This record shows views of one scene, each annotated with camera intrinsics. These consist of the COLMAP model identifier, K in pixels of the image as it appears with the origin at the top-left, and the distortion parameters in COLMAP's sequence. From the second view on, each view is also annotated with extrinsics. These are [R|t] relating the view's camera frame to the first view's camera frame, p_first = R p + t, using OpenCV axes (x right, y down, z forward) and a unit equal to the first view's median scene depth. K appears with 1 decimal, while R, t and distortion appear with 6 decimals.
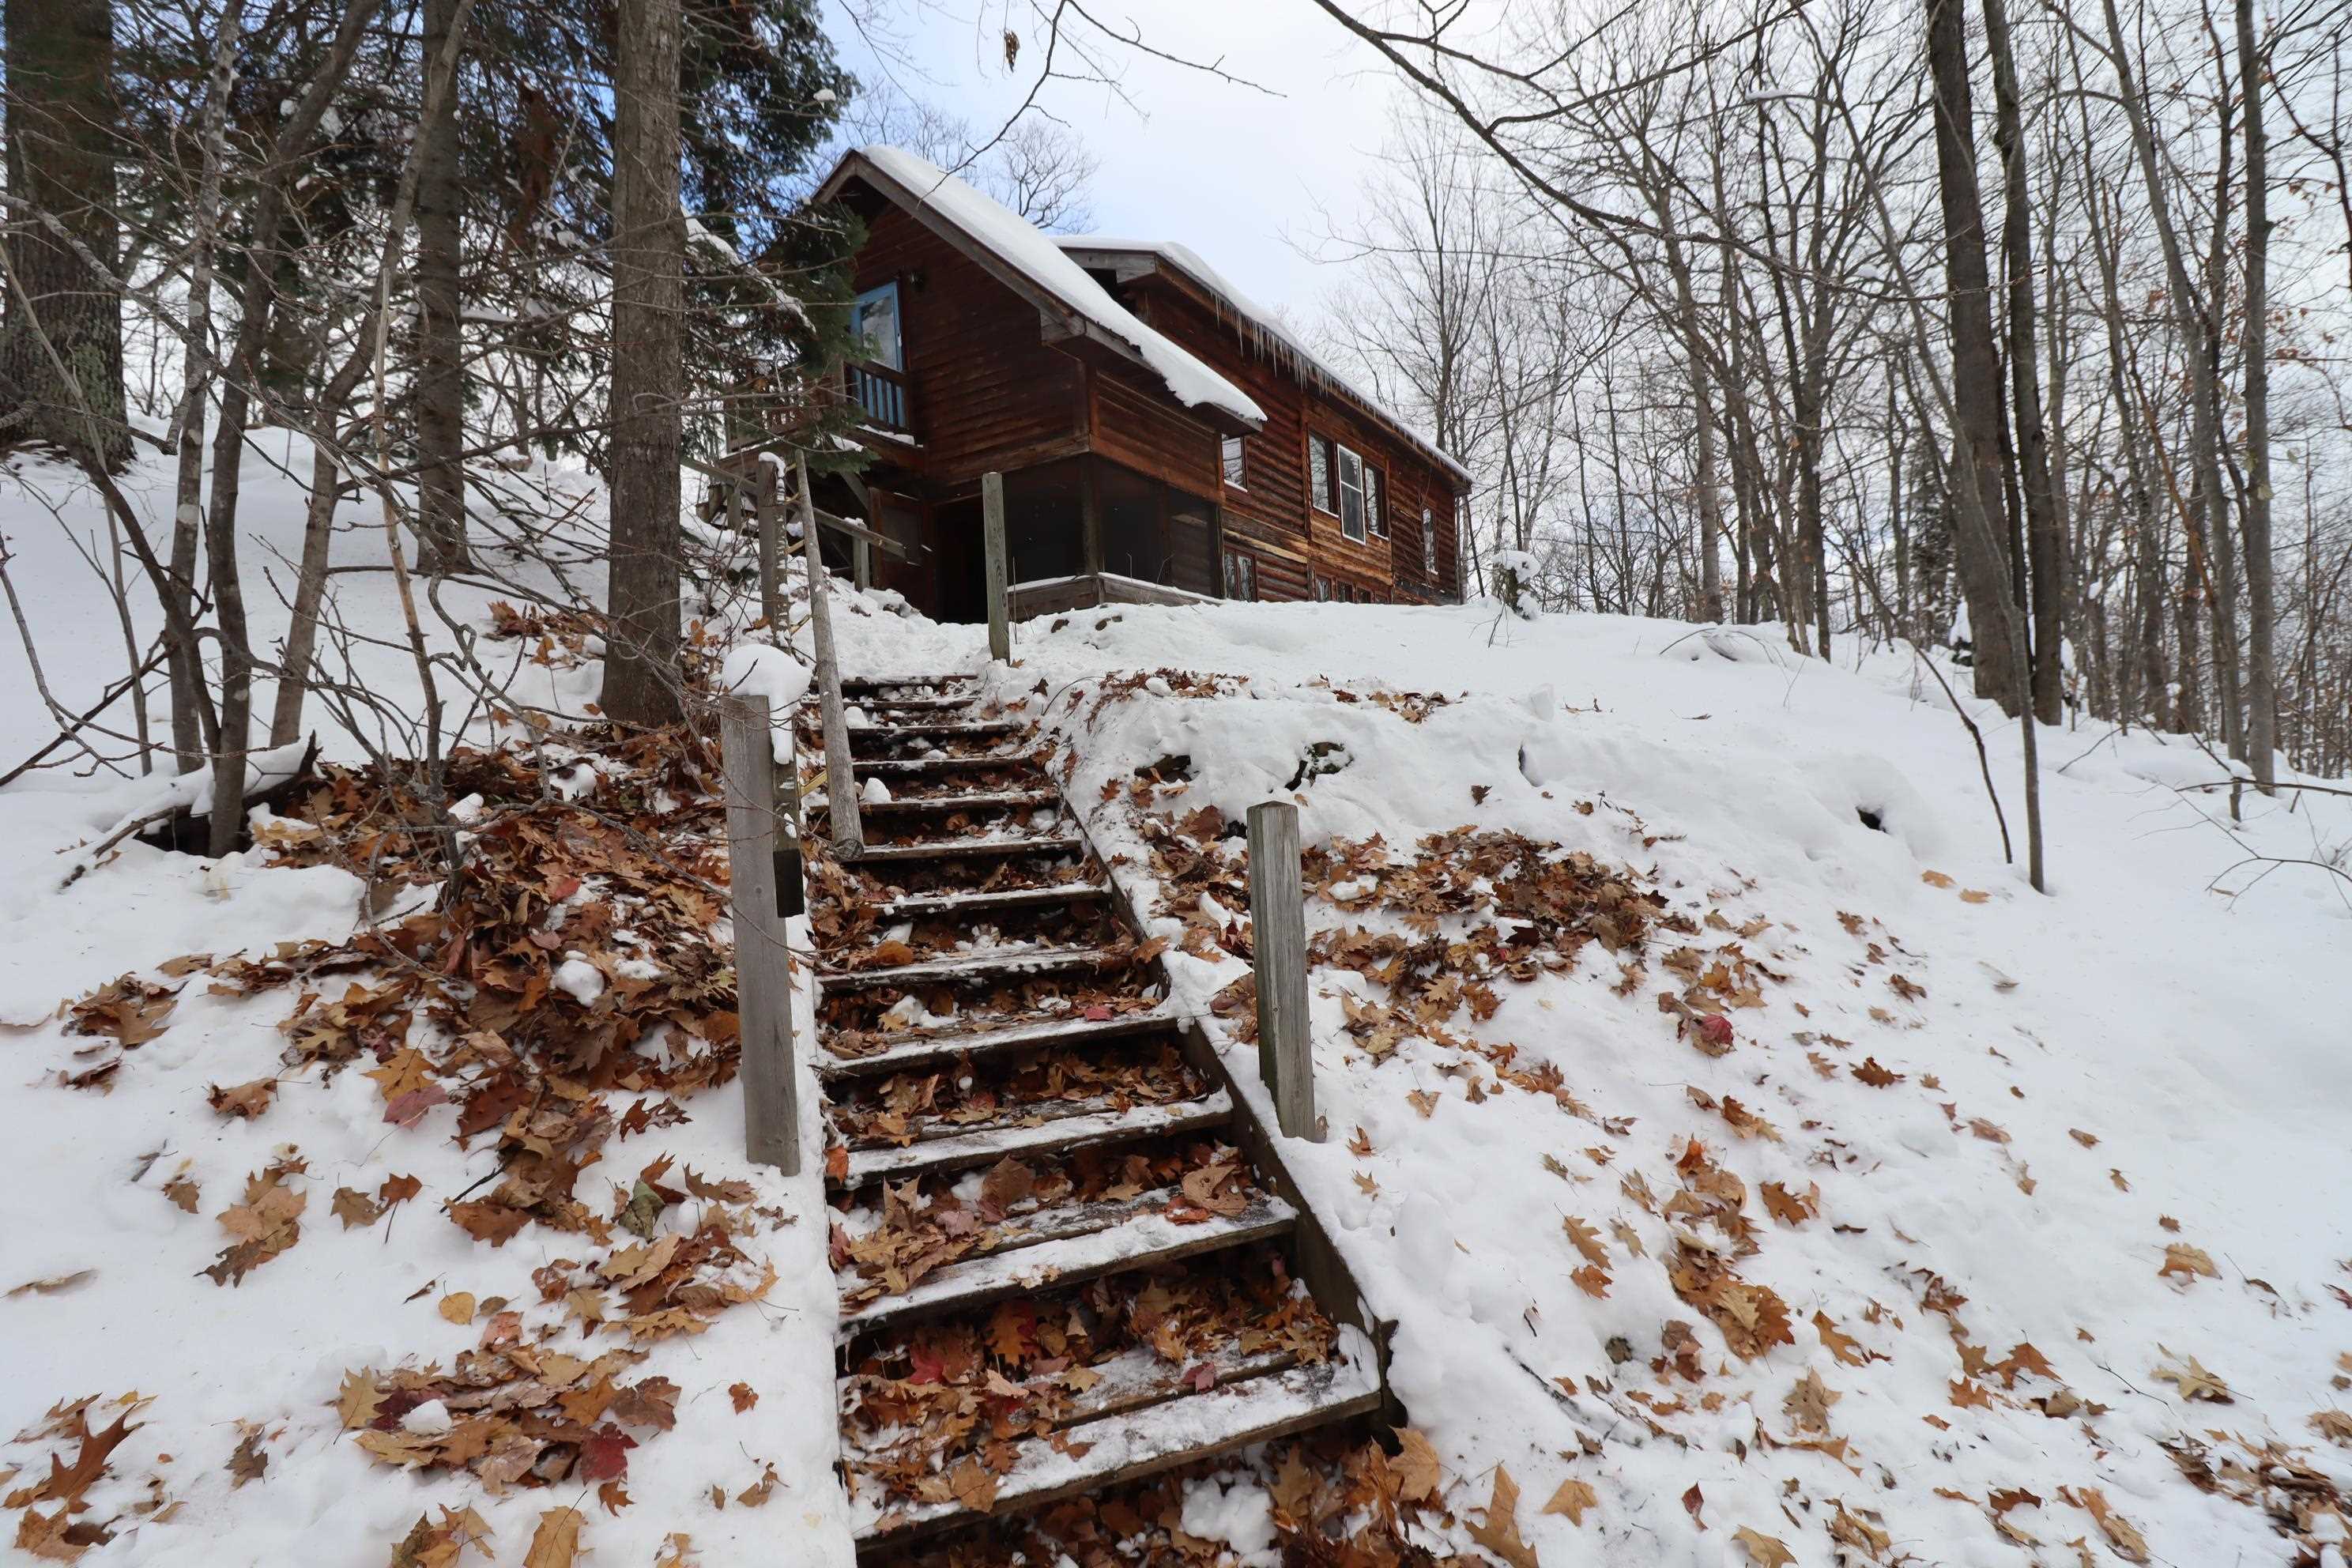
lens RADIAL K [[1106.5, 0, 1176.0], [0, 1106.5, 784.0], [0, 0, 1]] dist [0.015139, -0.019391]
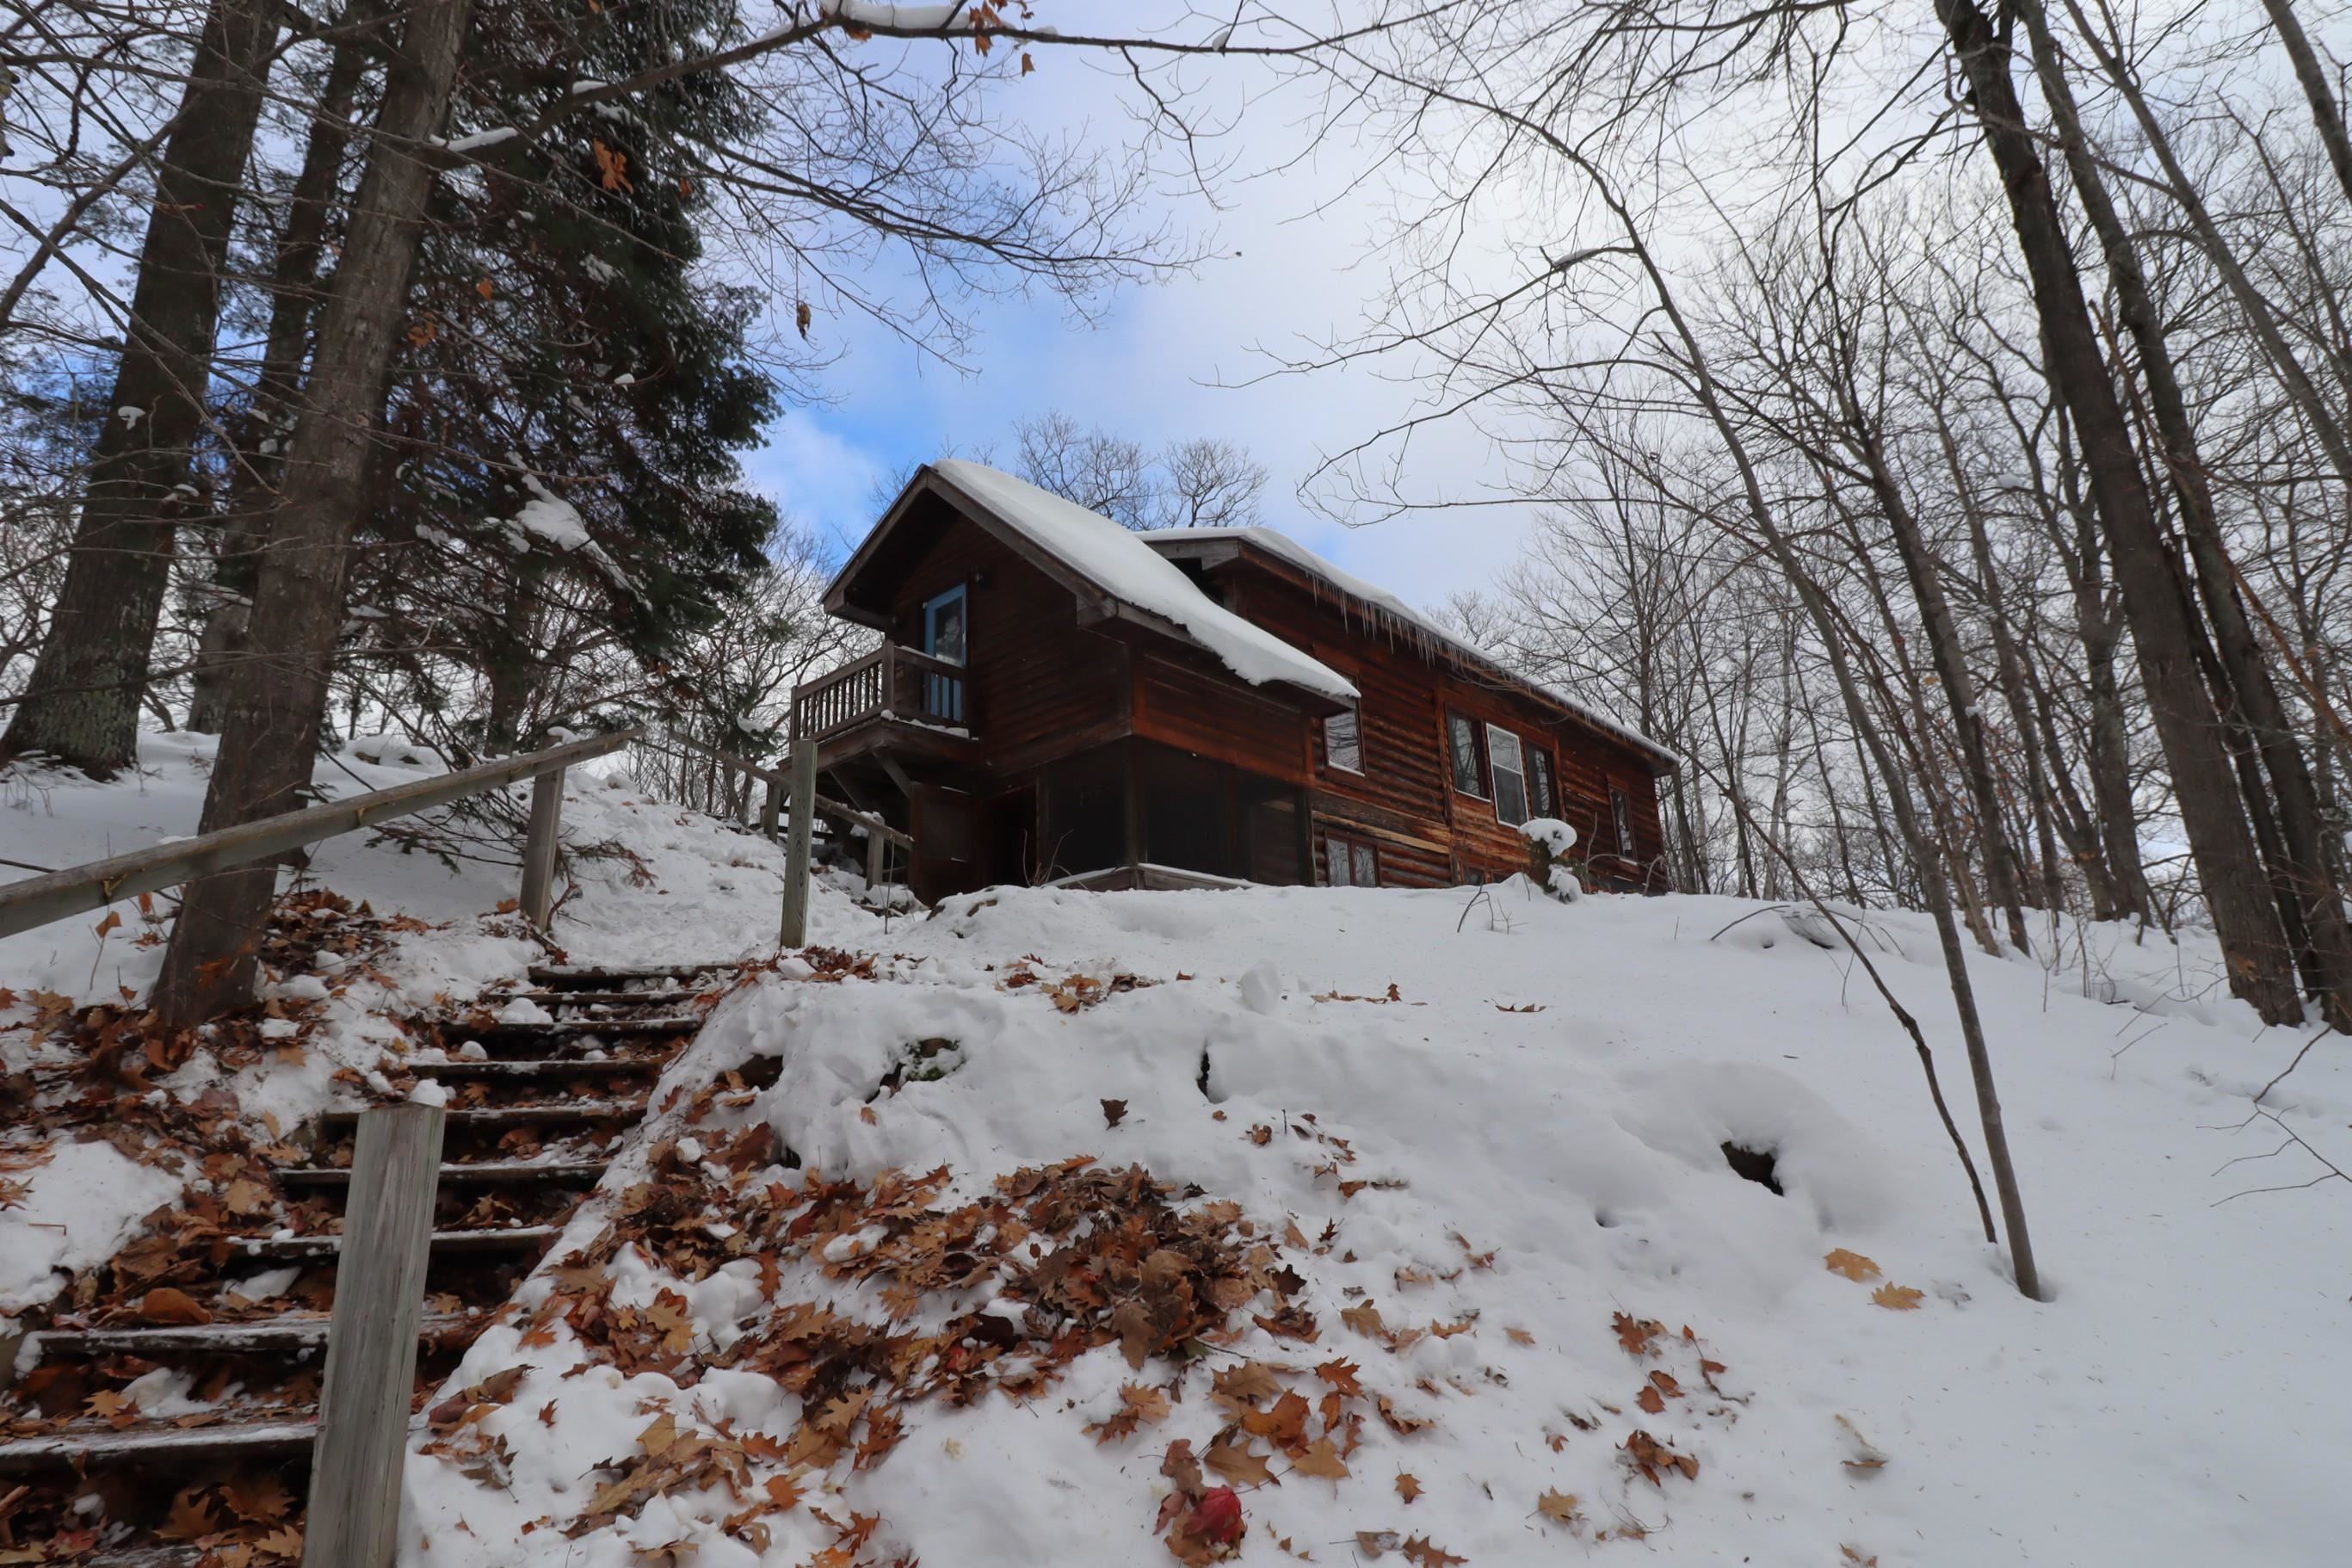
lens RADIAL K [[1210.1, 0, 1176.0], [0, 1210.1, 784.0], [0, 0, 1]] dist [0.004409, -0.014223]
pose [[0.980093, -0.035679, -0.195307, 0.343160], [-0.017299, 0.964632, -0.263033, 0.006909], [0.197784, 0.261175, 0.944812, 0.154580]]
